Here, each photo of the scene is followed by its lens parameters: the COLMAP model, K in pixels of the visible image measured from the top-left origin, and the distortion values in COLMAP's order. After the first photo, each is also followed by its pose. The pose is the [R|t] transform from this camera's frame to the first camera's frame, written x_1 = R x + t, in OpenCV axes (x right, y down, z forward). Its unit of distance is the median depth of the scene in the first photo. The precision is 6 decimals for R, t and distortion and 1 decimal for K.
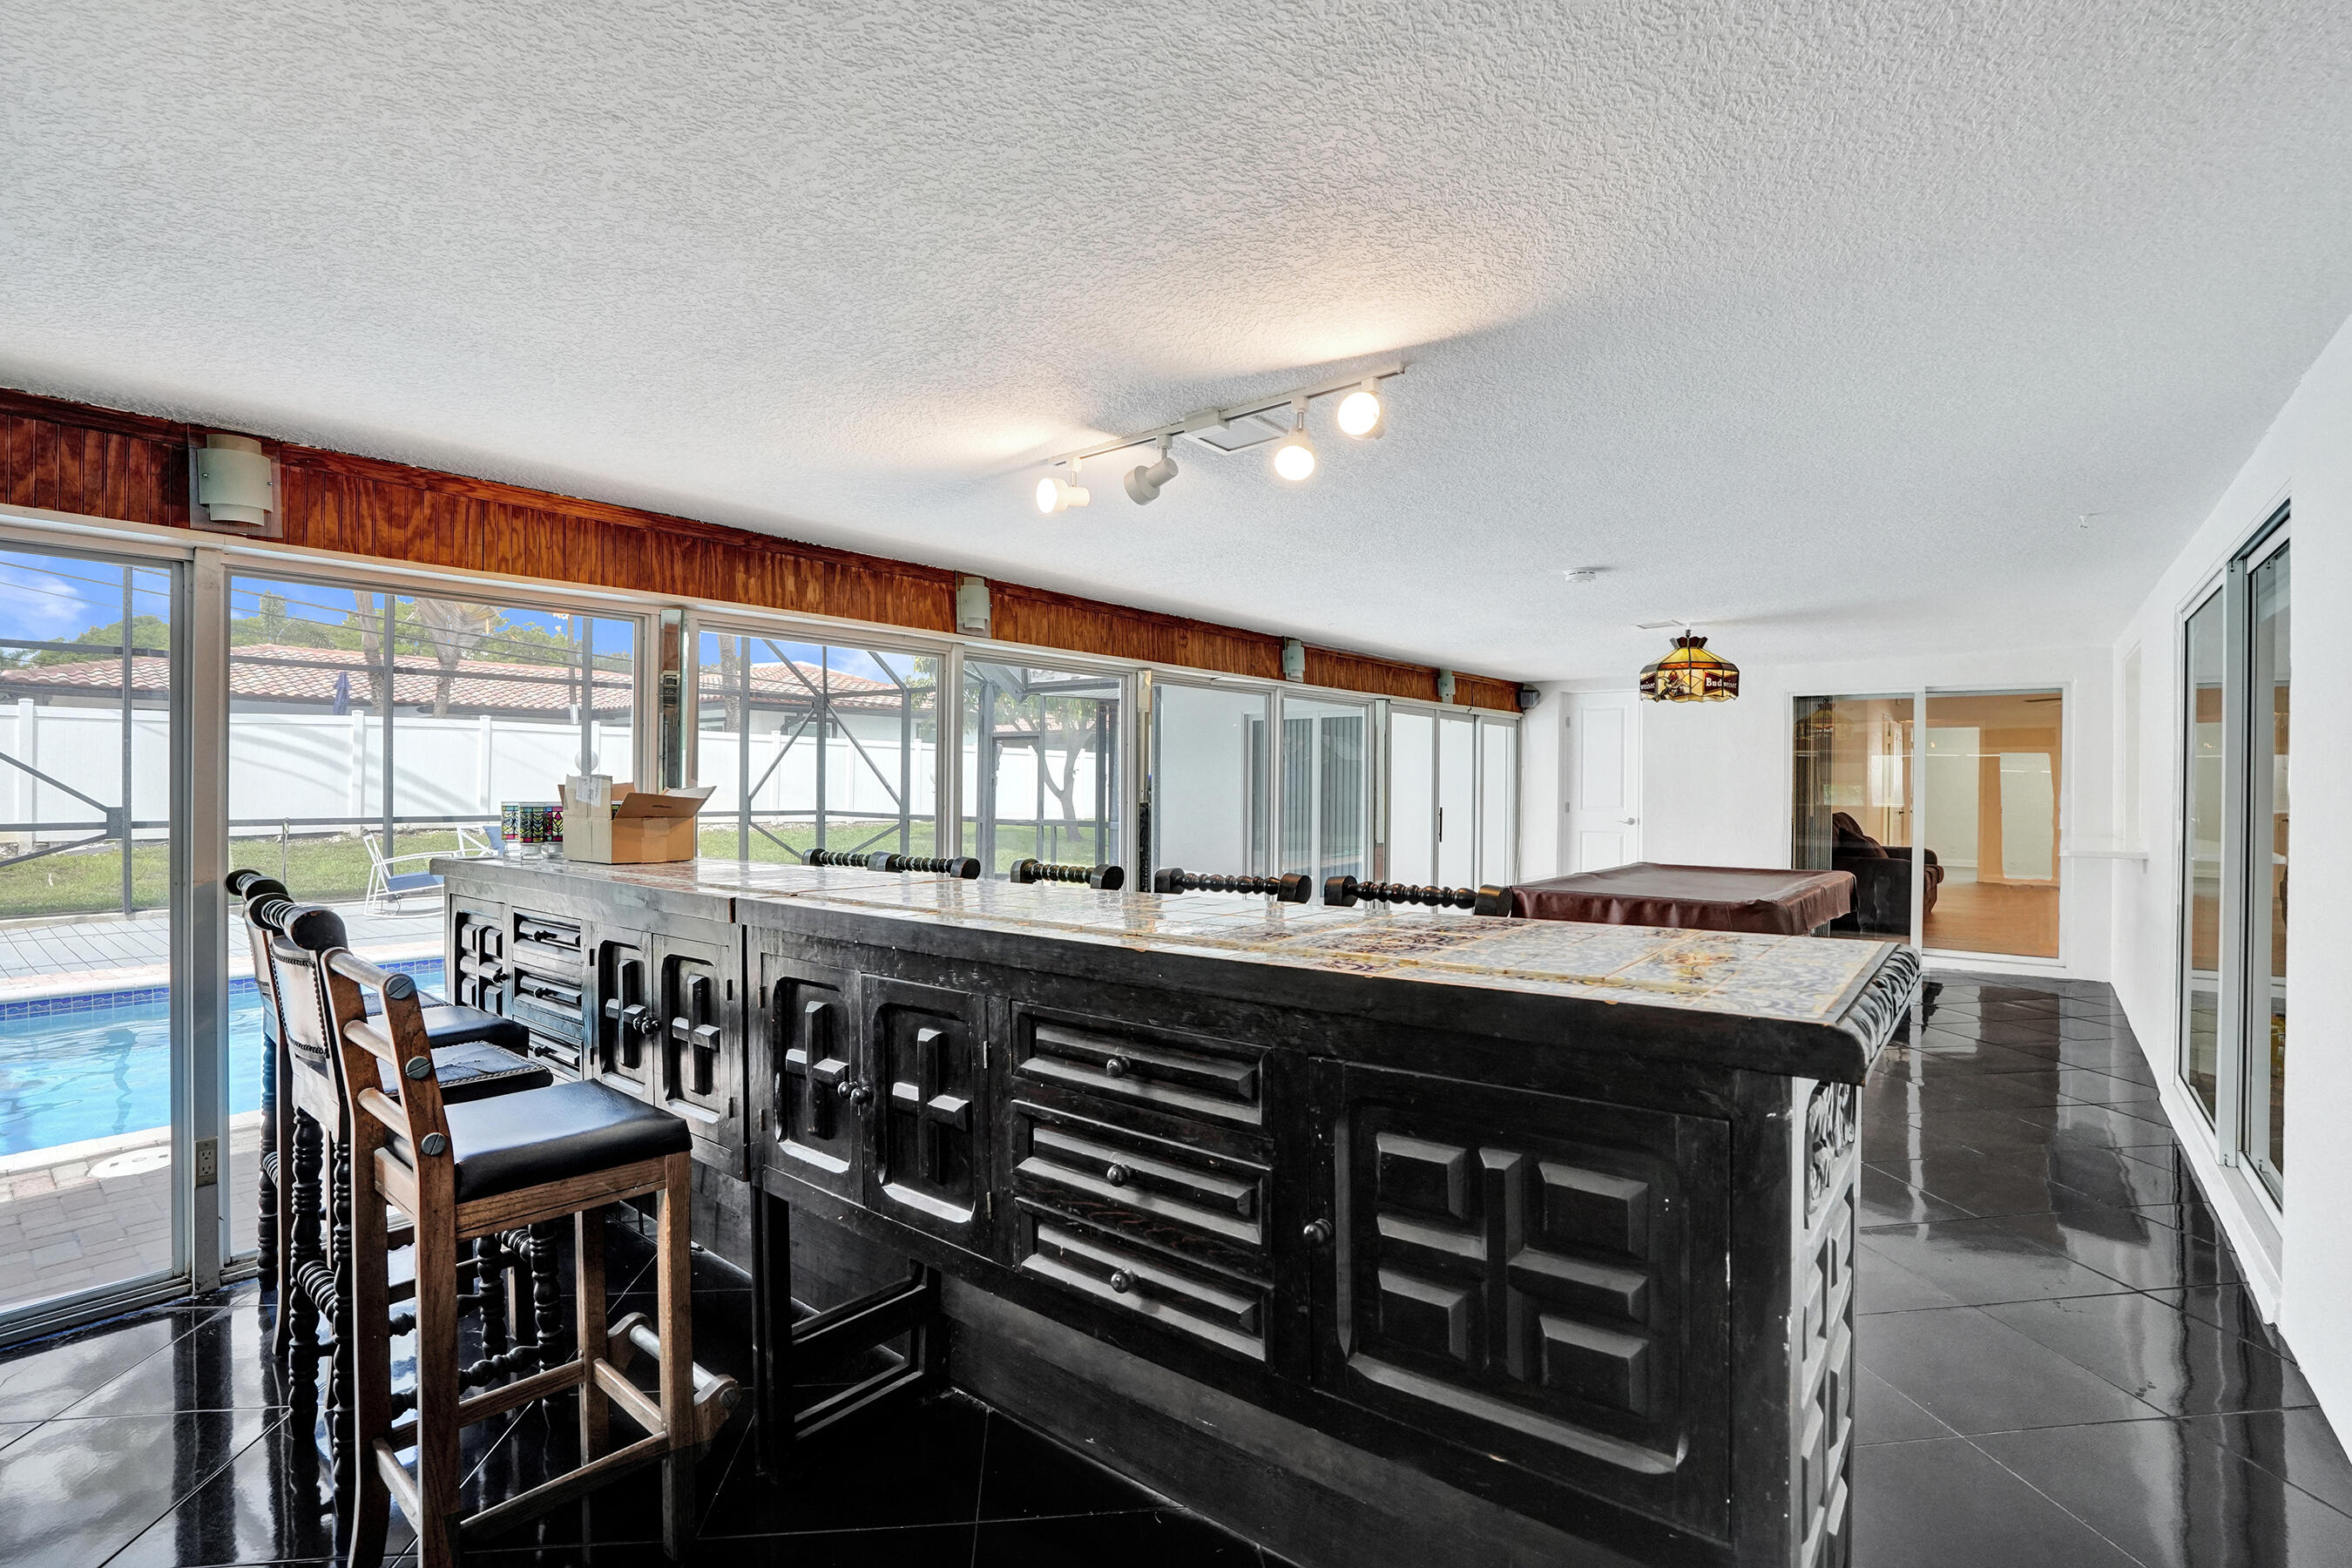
lens RADIAL K [[1092.1, 0, 1170.7], [0, 1092.1, 786.8], [0, 0, 1]] dist [-0.069656, 0.029816]
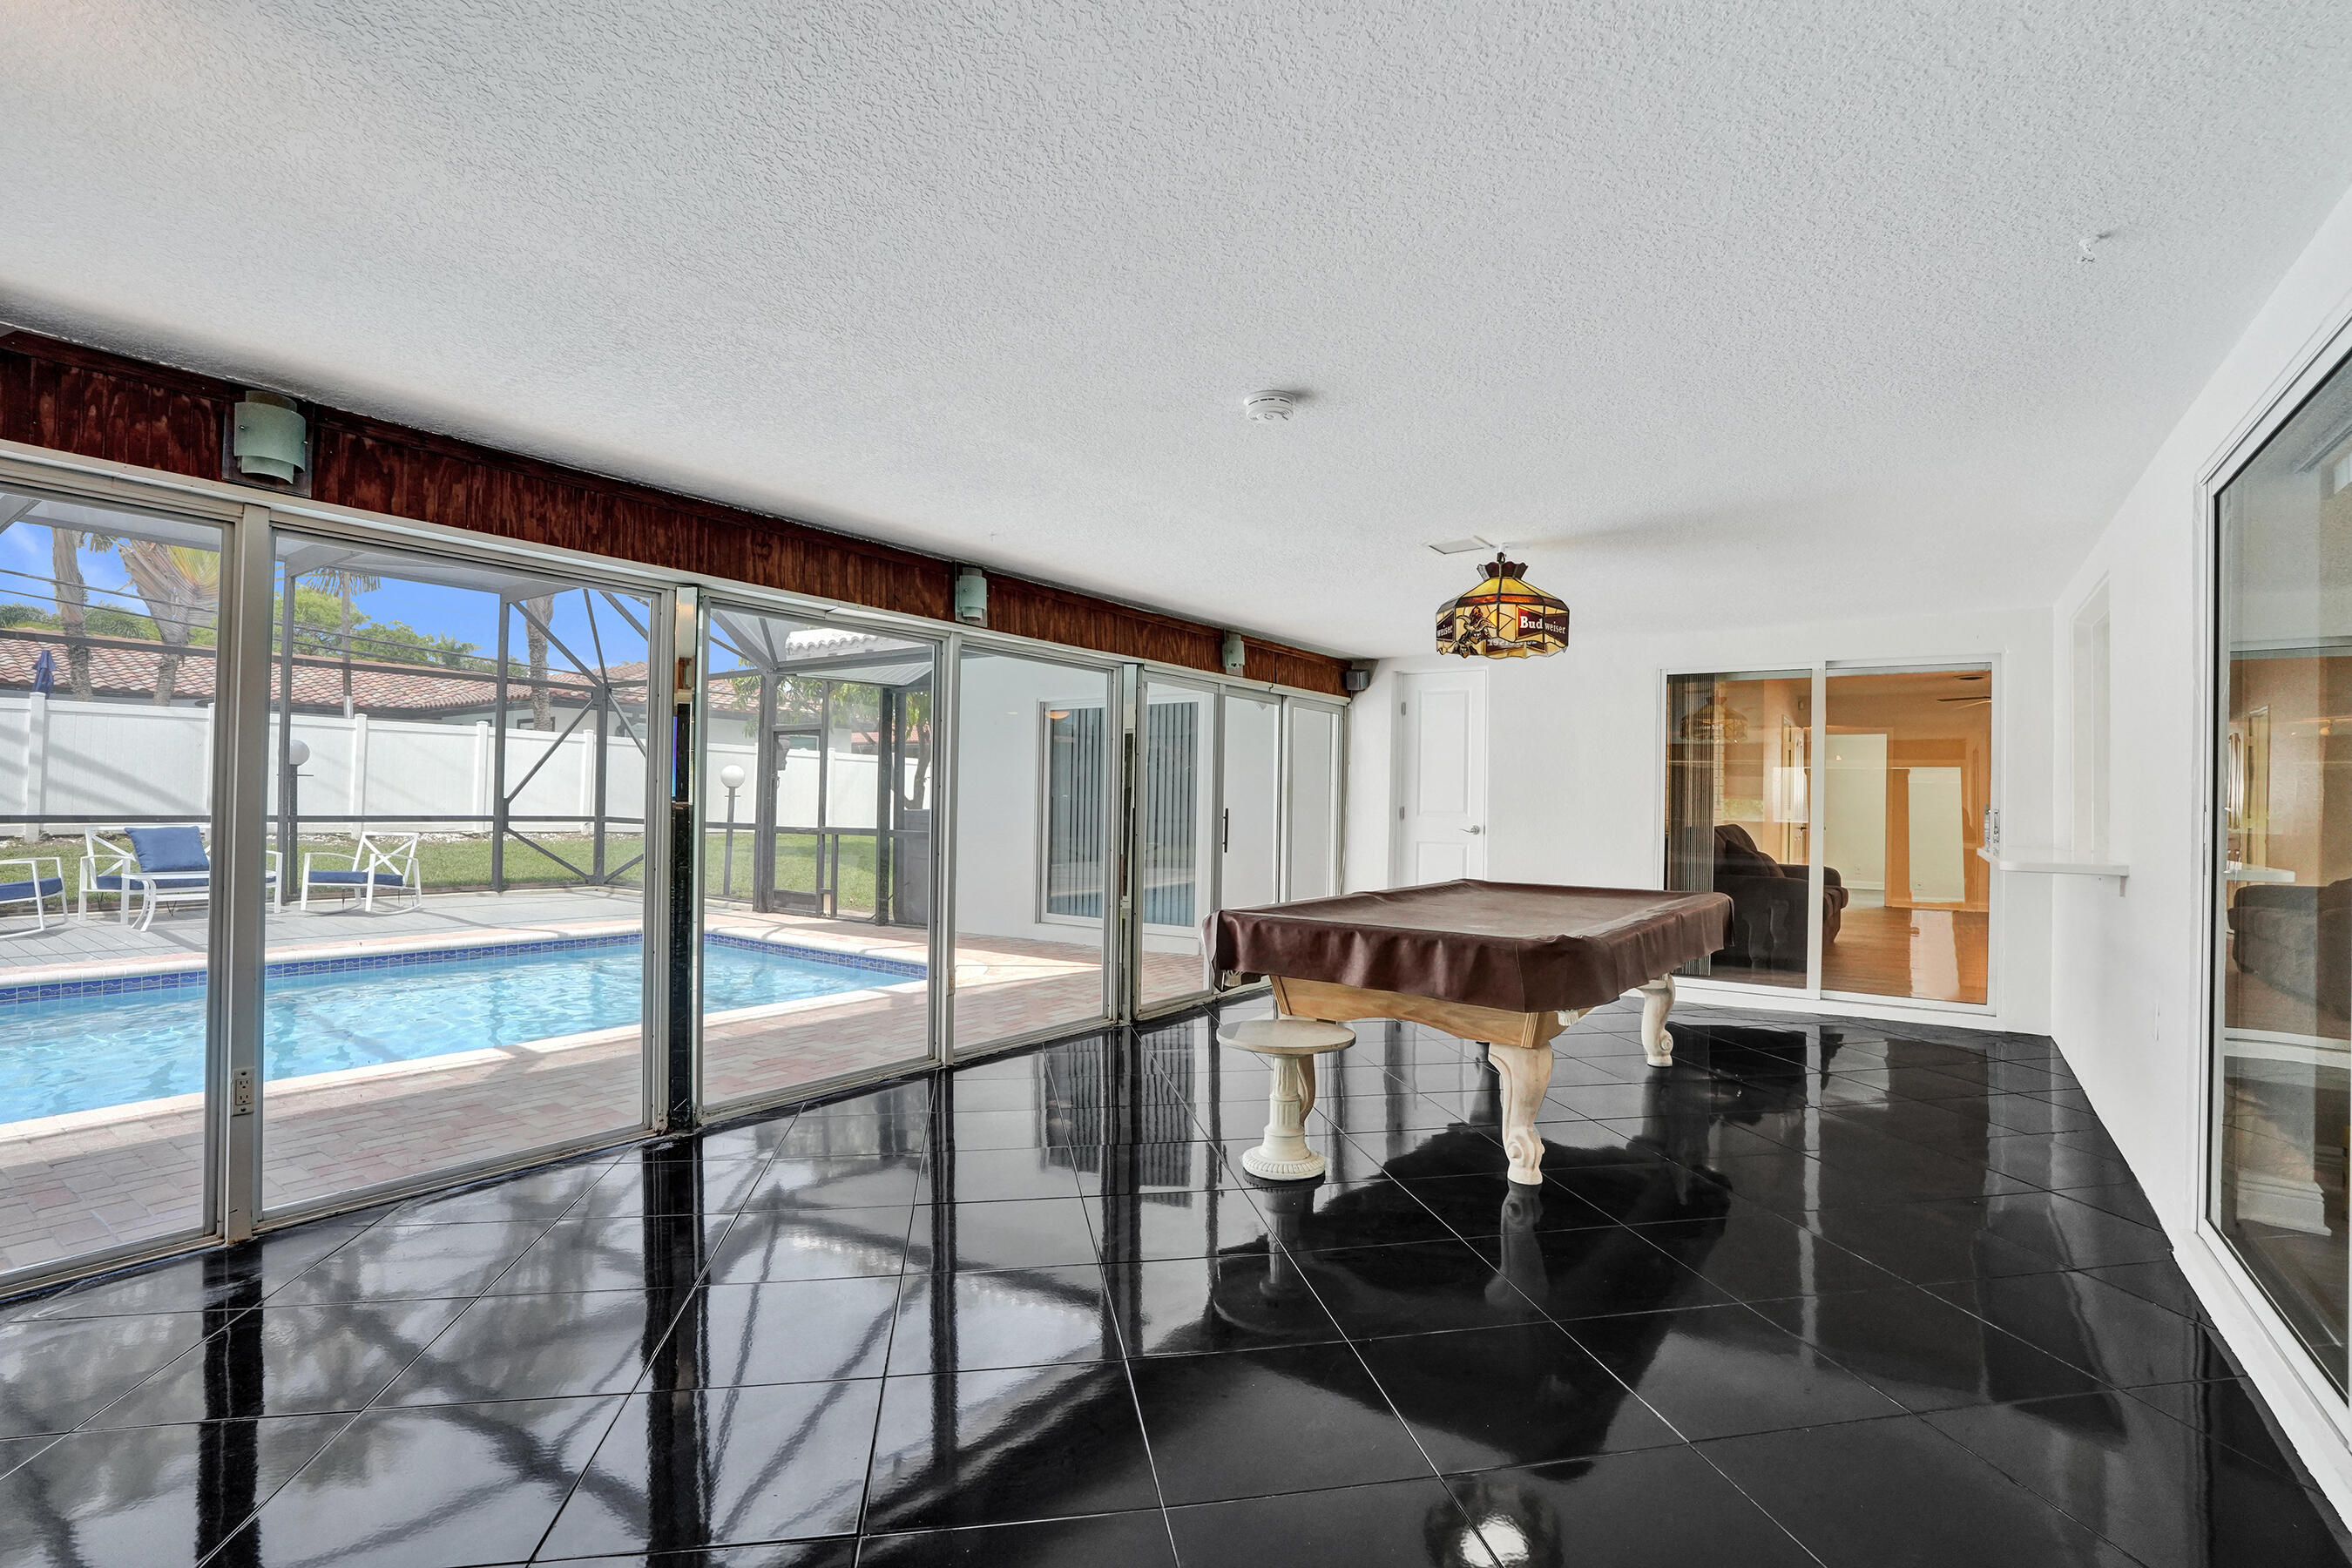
lens RADIAL K [[1092.1, 0, 1170.7], [0, 1092.1, 786.8], [0, 0, 1]] dist [-0.069656, 0.029816]
pose [[0.997965, 0.010995, 0.062807, 0.161500], [-0.009841, 0.999778, -0.018644, 0.018644], [-0.062998, 0.017988, 0.997852, 0.219624]]
